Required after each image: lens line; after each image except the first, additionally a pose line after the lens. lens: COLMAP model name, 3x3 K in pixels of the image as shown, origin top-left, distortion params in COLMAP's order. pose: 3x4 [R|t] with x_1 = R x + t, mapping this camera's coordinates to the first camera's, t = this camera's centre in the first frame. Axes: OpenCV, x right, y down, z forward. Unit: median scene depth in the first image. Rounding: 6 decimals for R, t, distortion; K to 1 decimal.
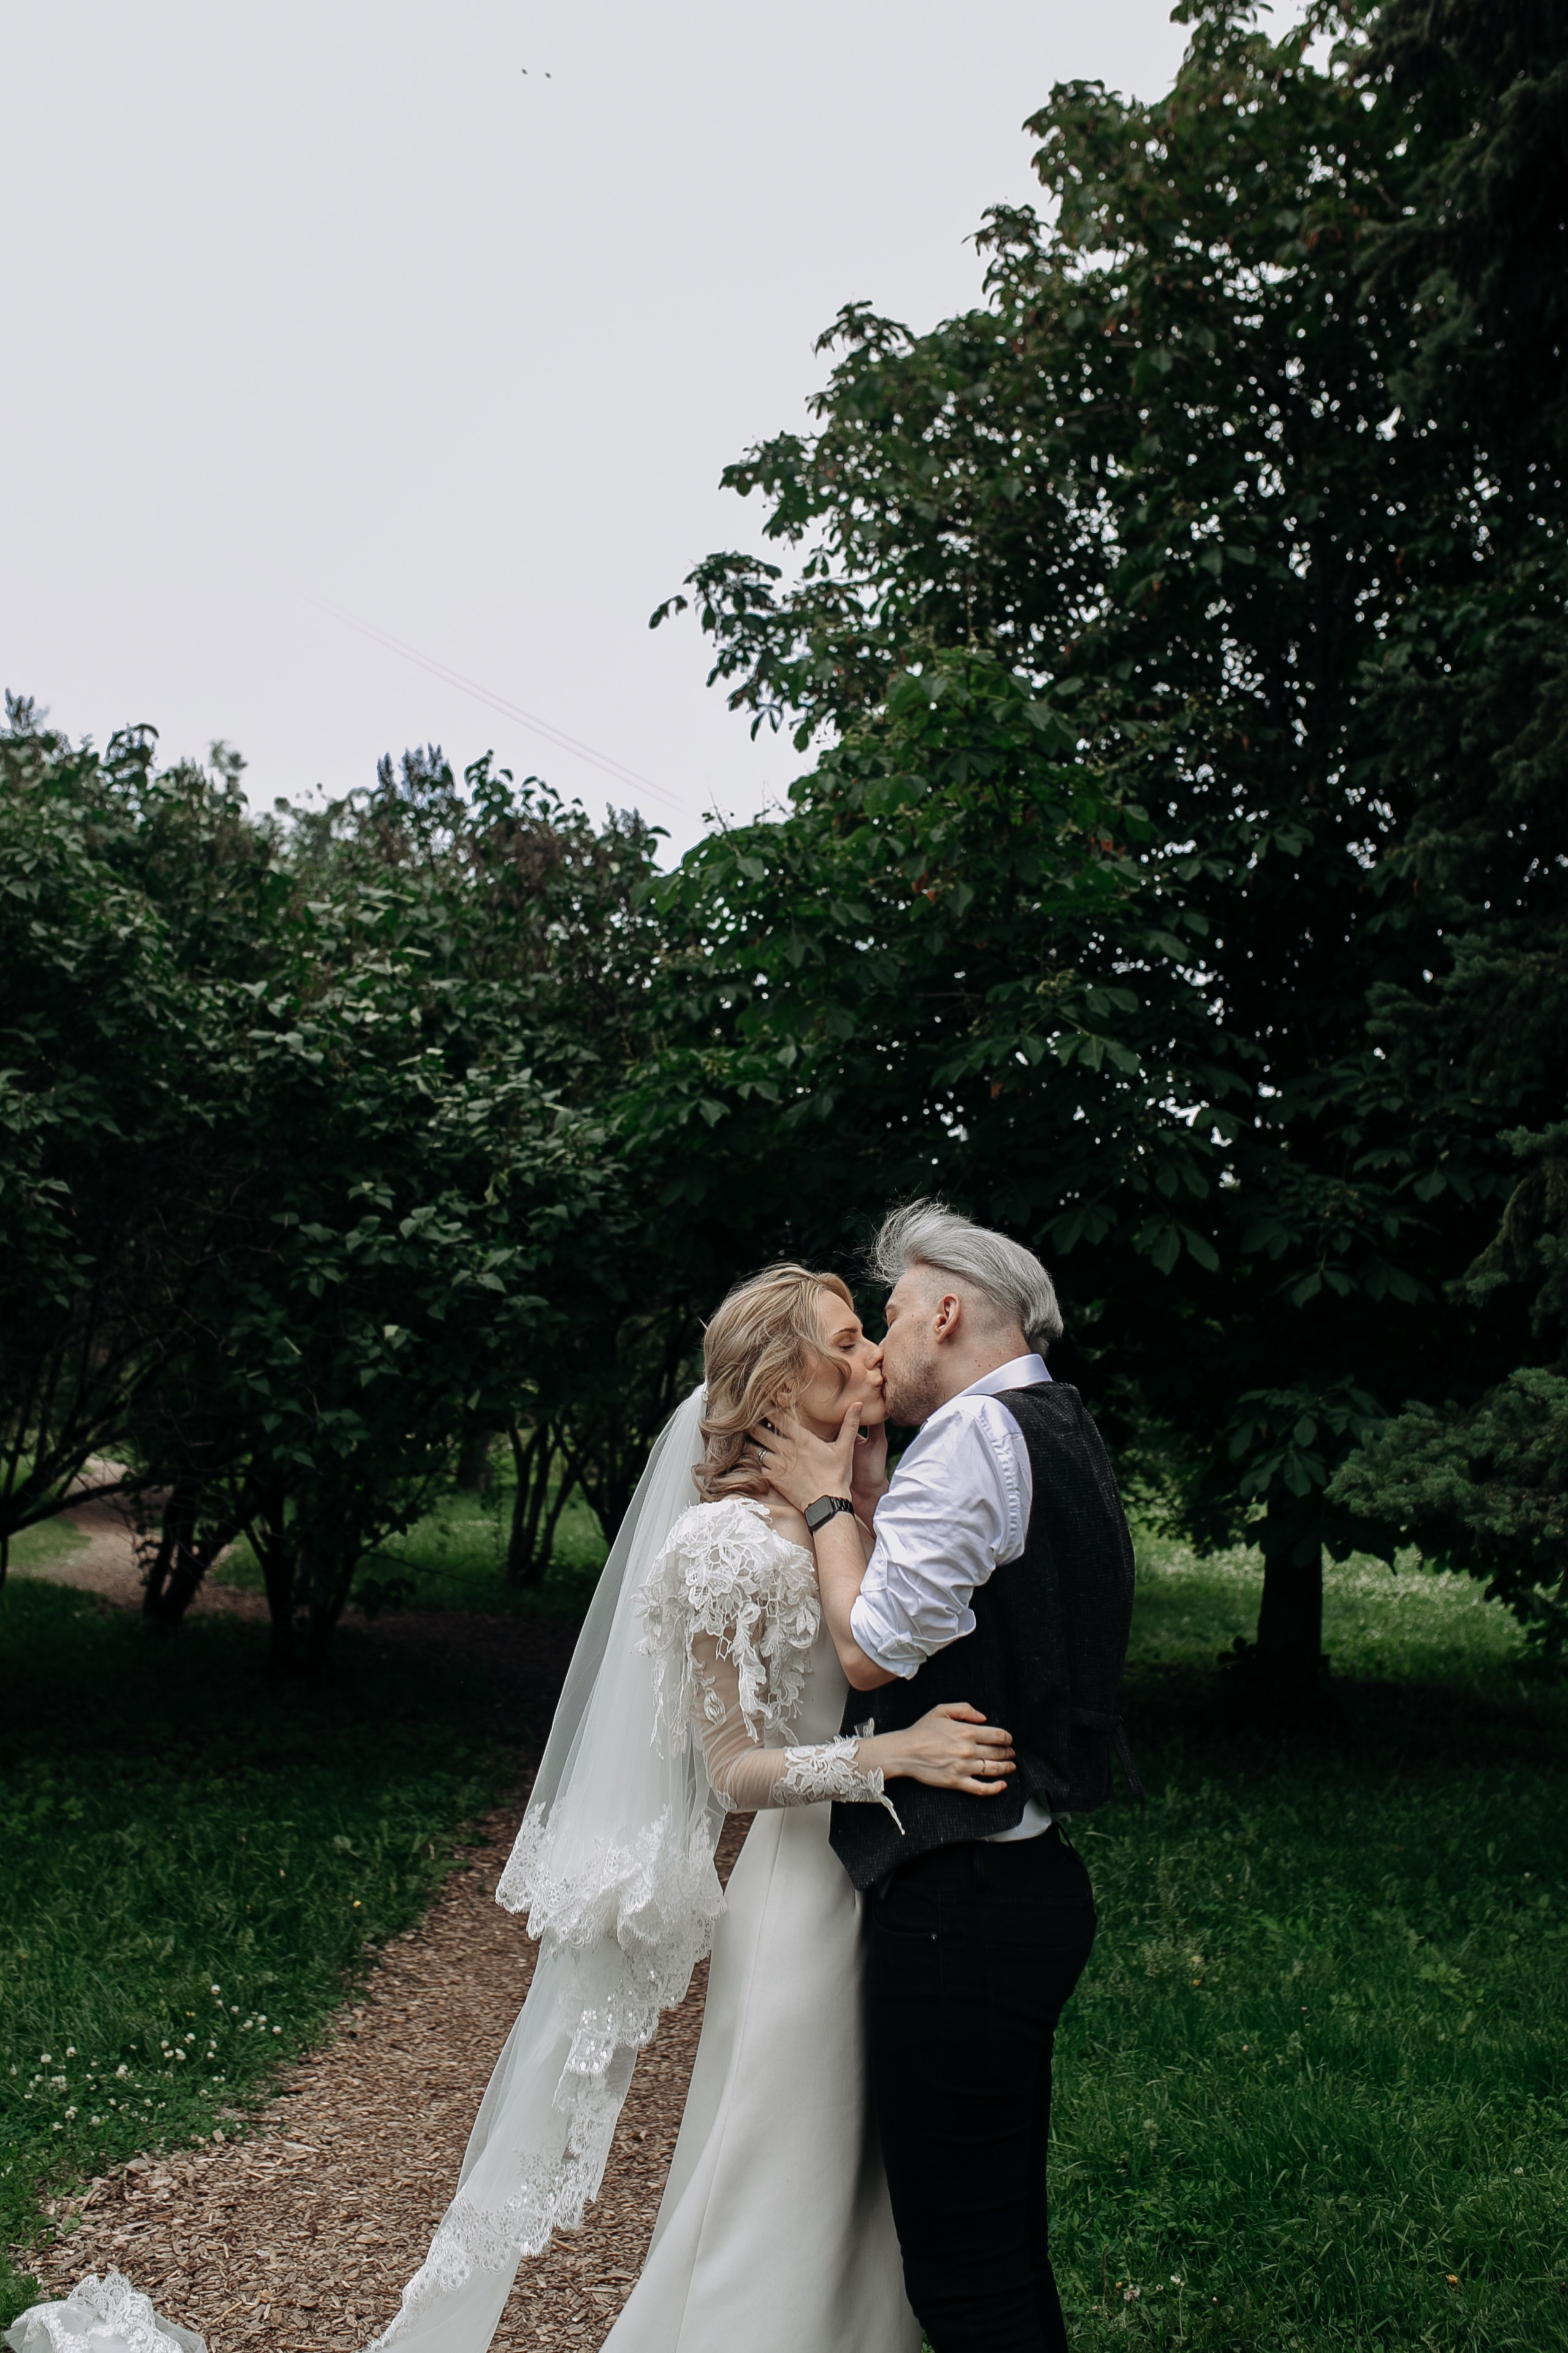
lens RADIAL K [[2368.8, 0, 775.0], [0, 2368.8, 1125.2], [0, 0, 1]] dist [-0.068788, 0.123757]
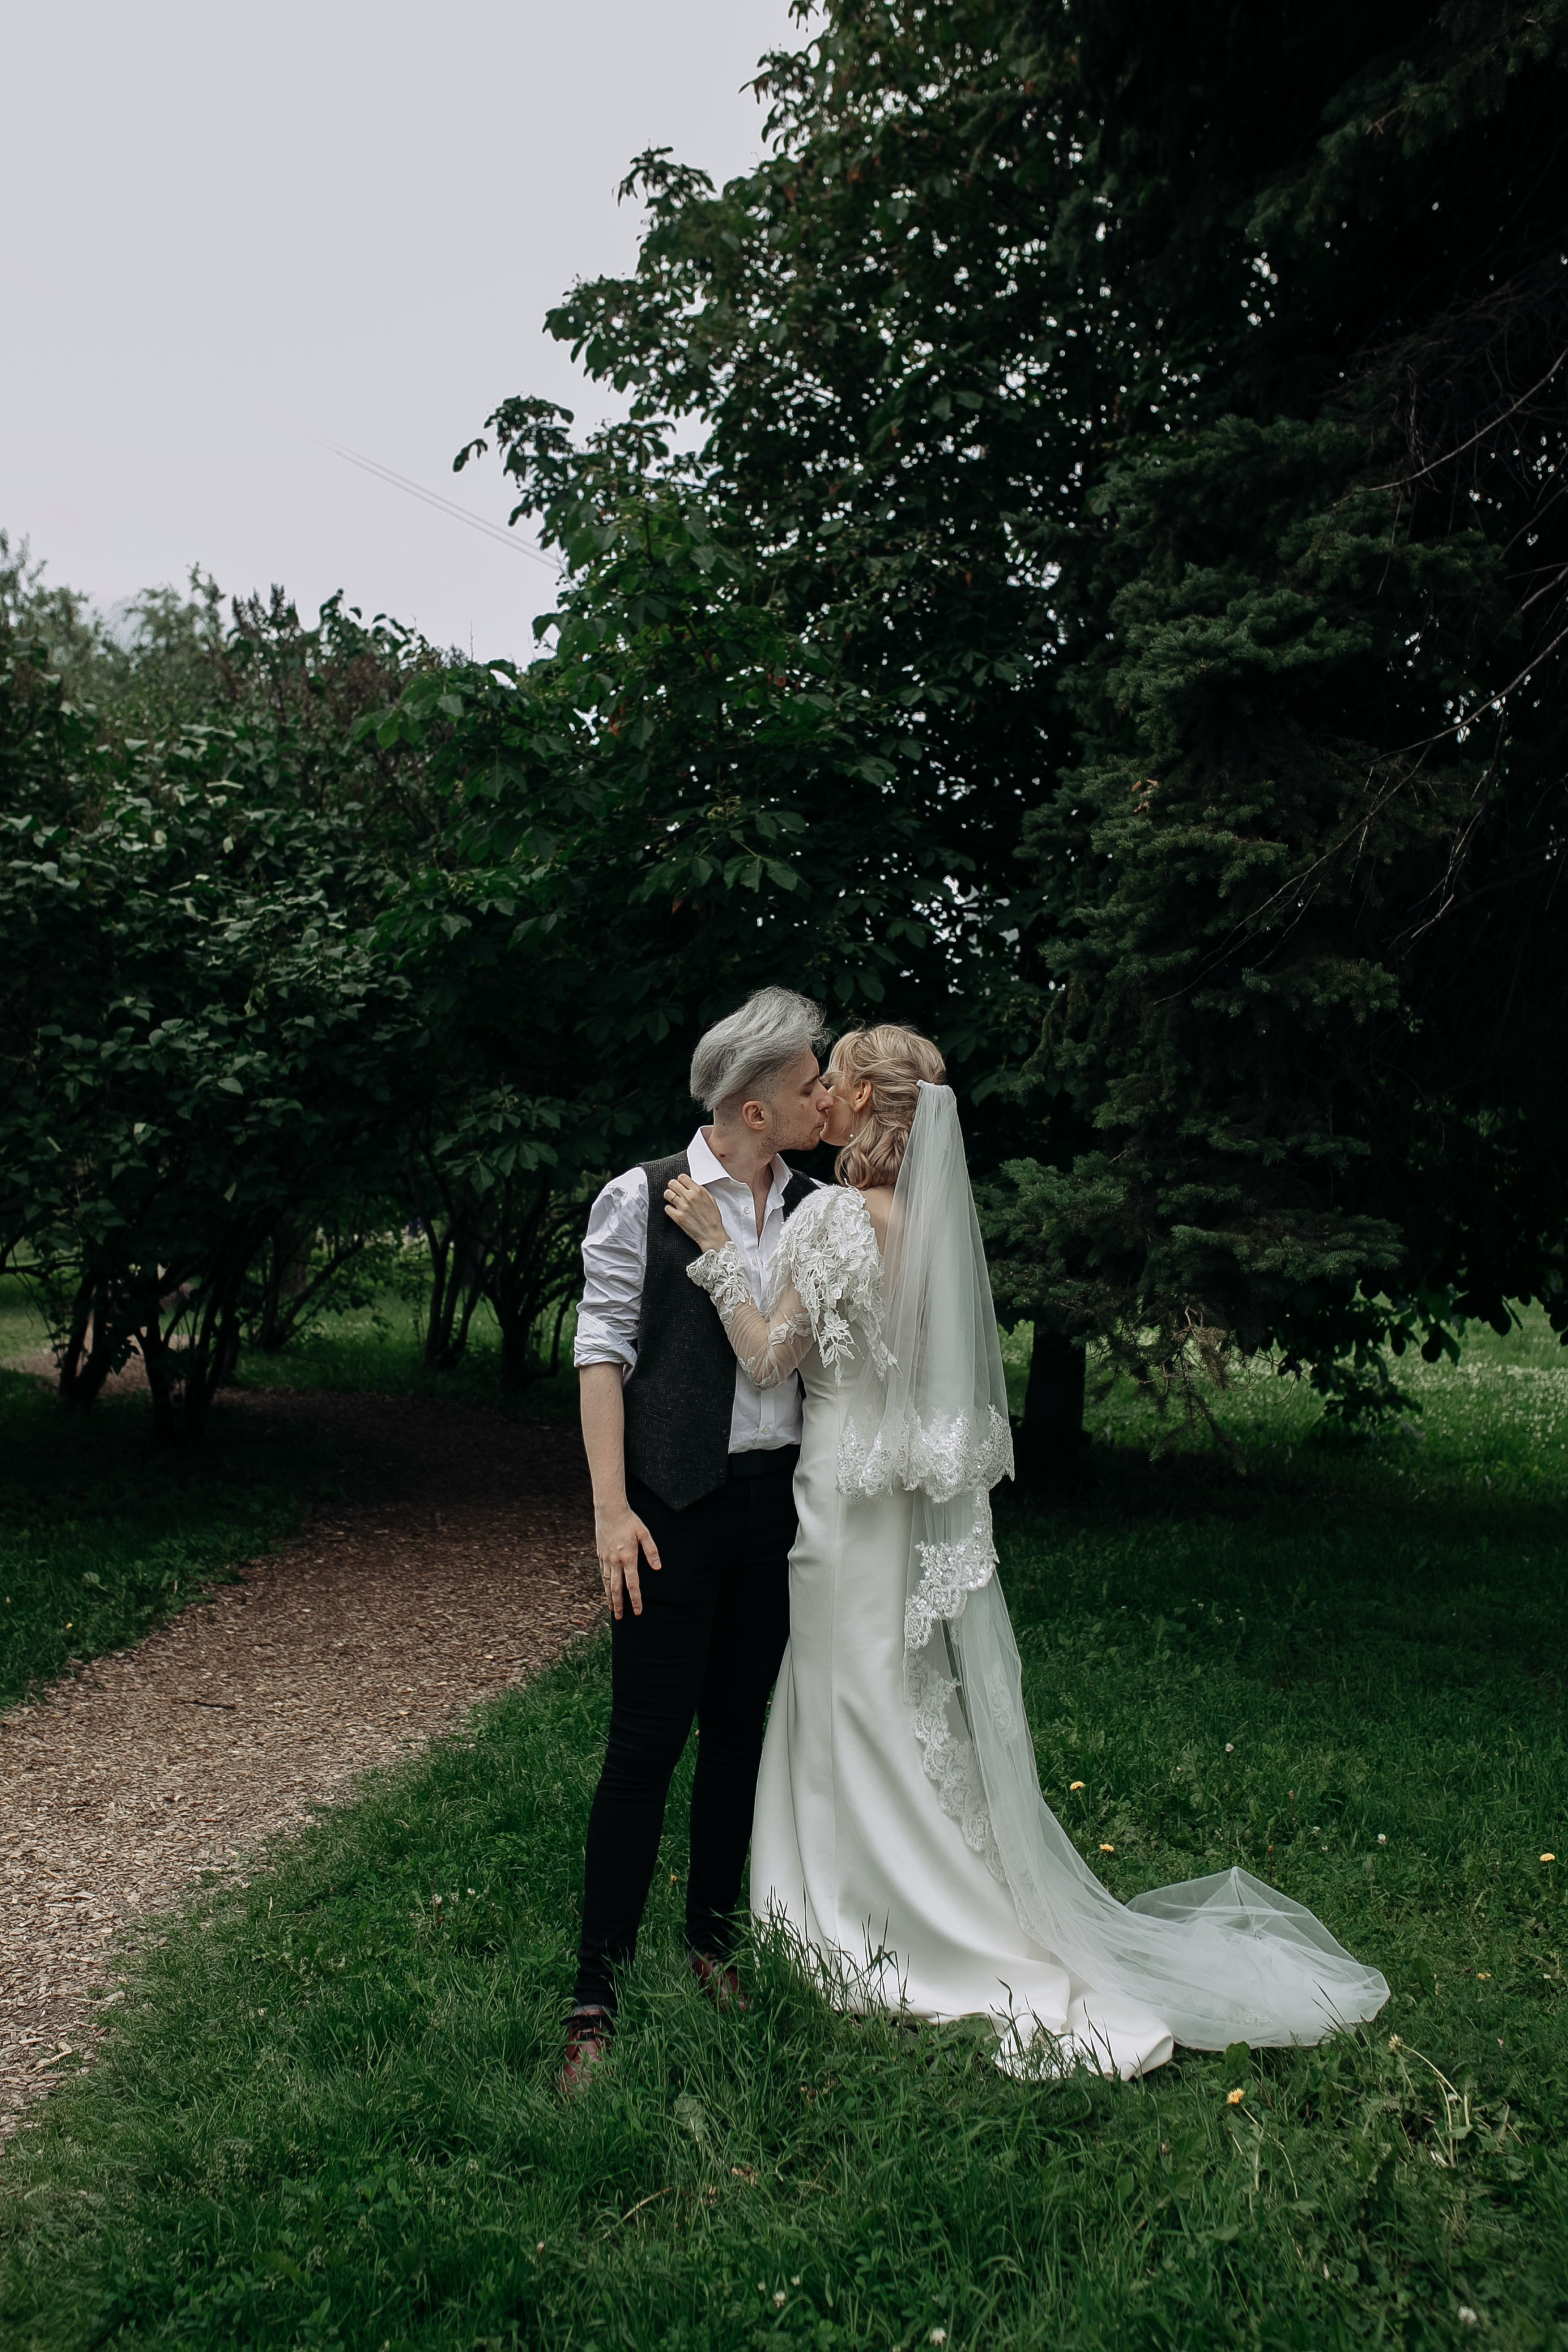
lens RADIAL K [[2313.4, 0, 784.0], [0, 2313.4, 1176.0], [0, 0, 1]] dist [-0.041027, 0.029826]
pose [[0.999463, -0.004790, -0.032412, 0.161511], [0.008038, 0.994871, 0.100829, 0.001087], [0.031763, -0.101035, 0.994376, -0.073860]]
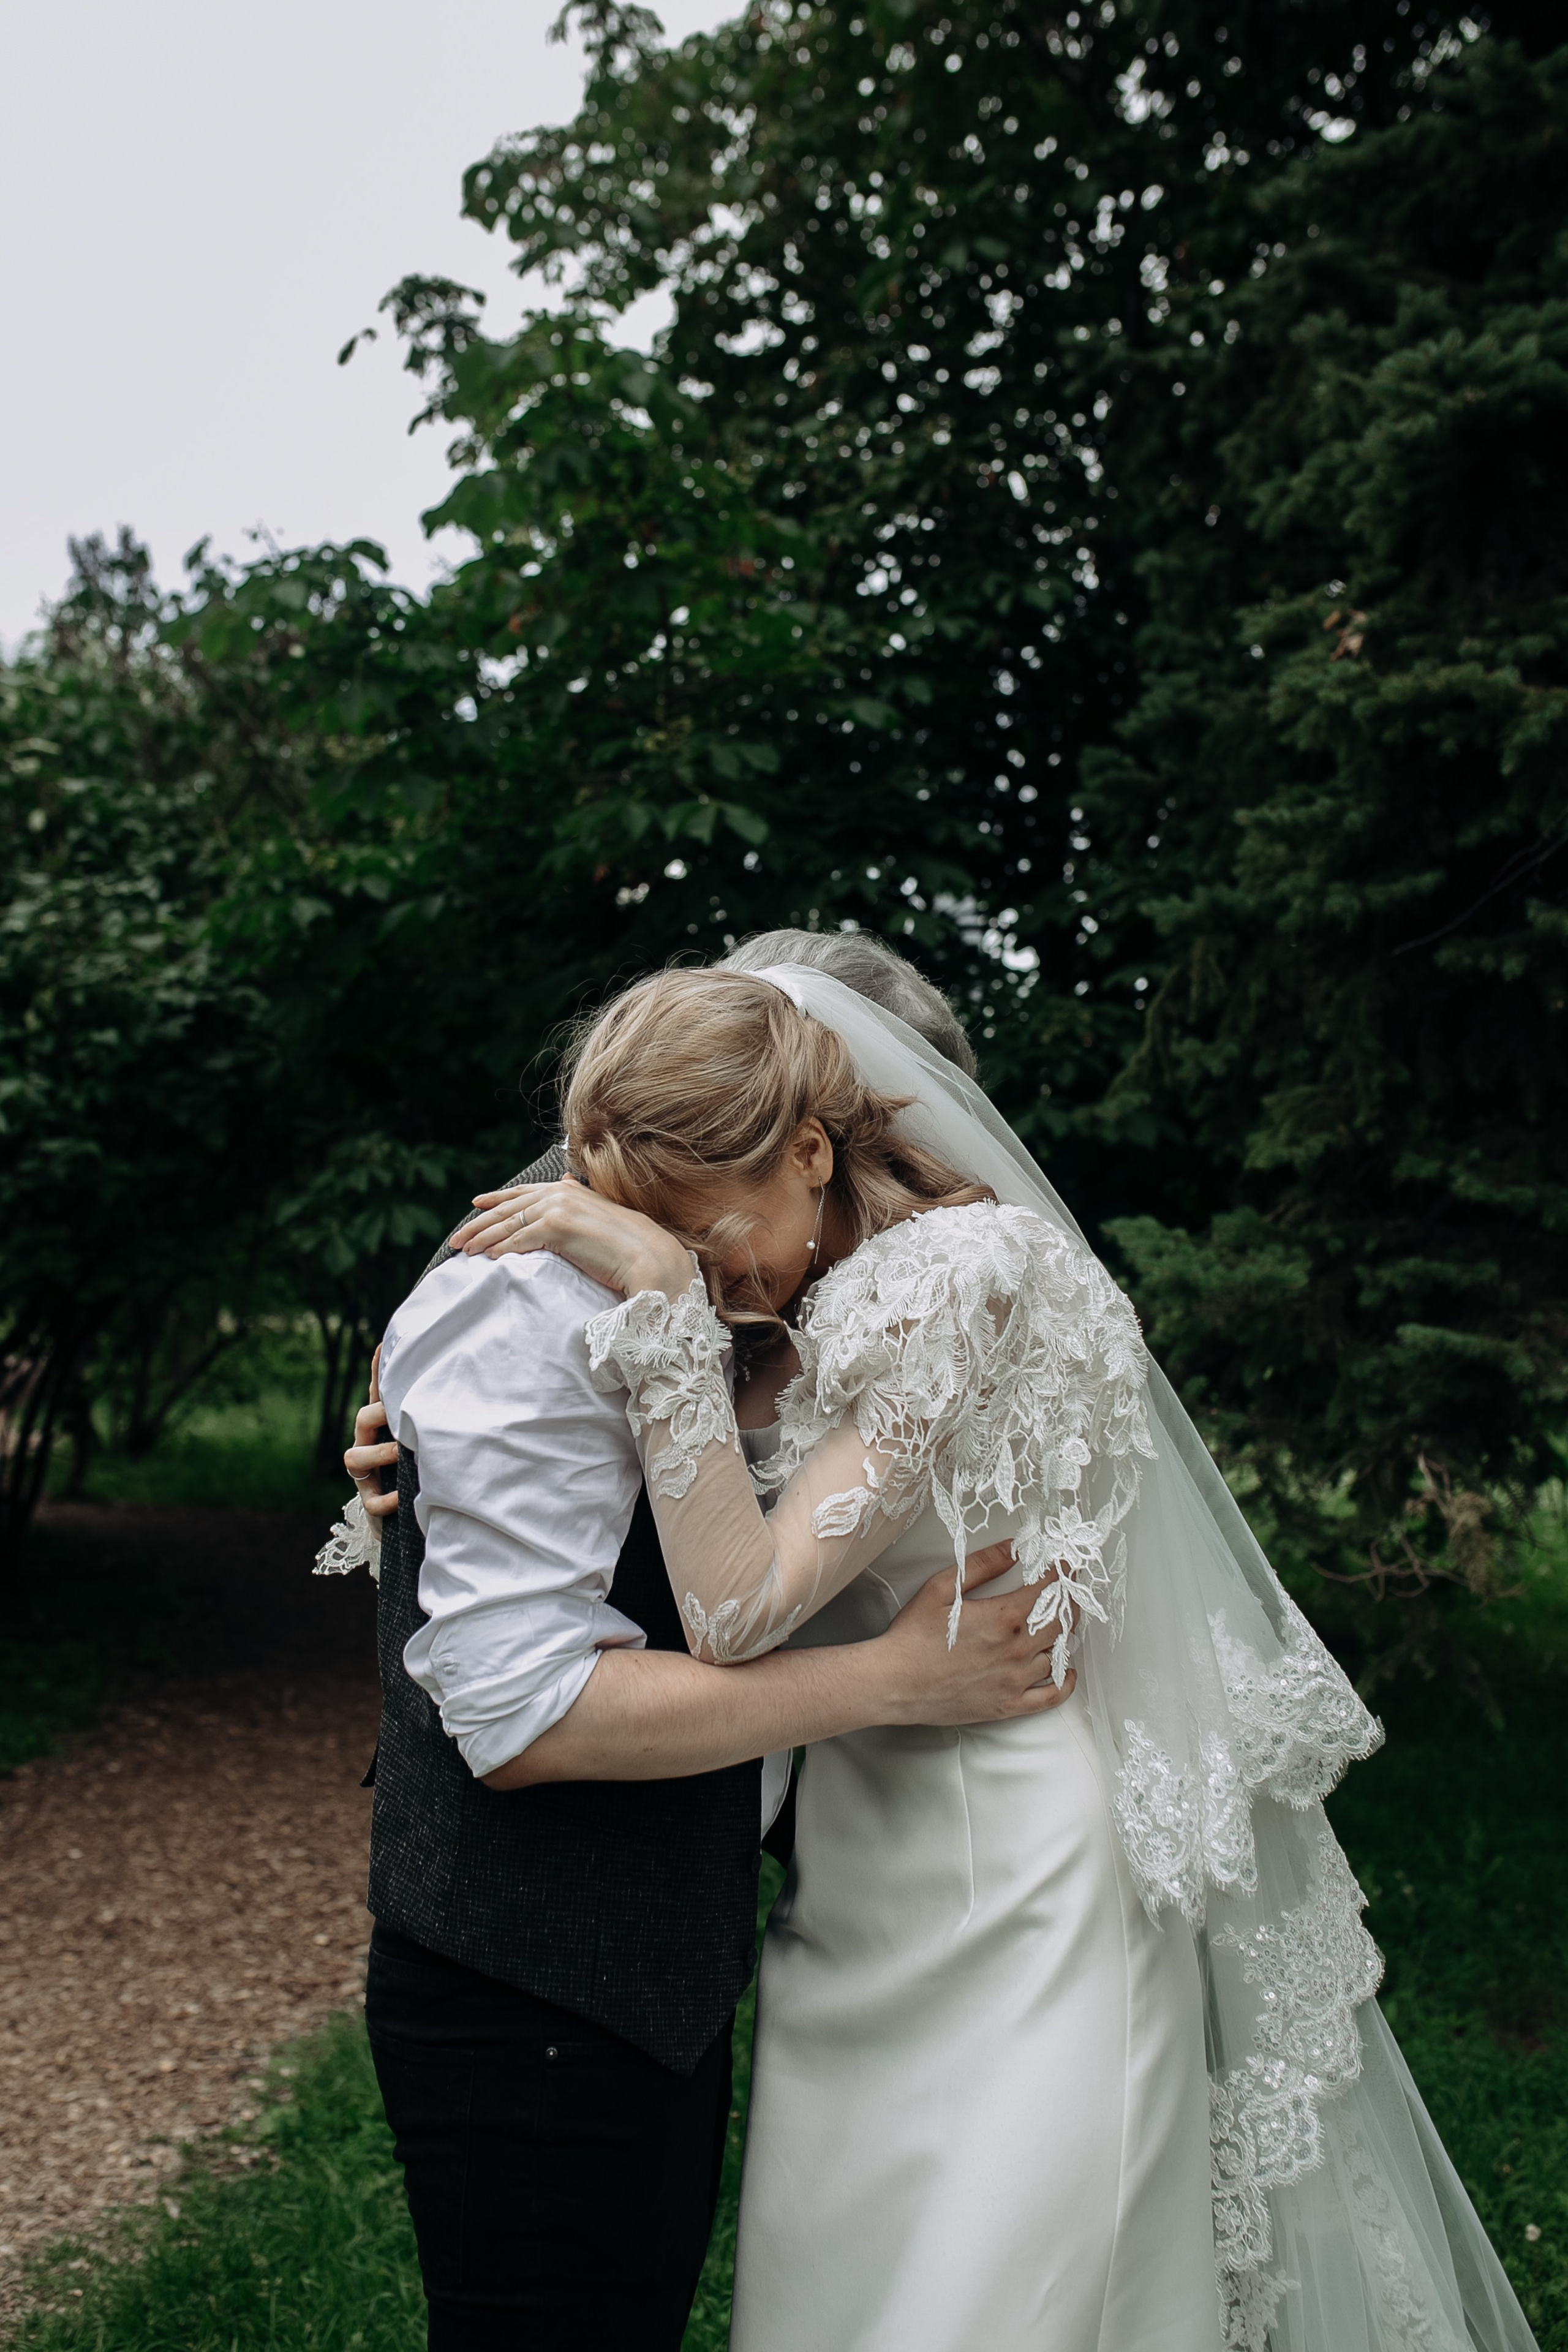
lens RADIAL K [[2365.9, 0, 789.5], [0, 2365.9, 1220.2], [0, 0, 1]] dist [-0.075911, 0.000105]
pose [[0.999971, 0.001799, -0.007447, 0.147589], [-0.001161, 0.996397, 0.084804, 0.029588], [0.007573, -0.084793, 0.996370, 0.175378]]
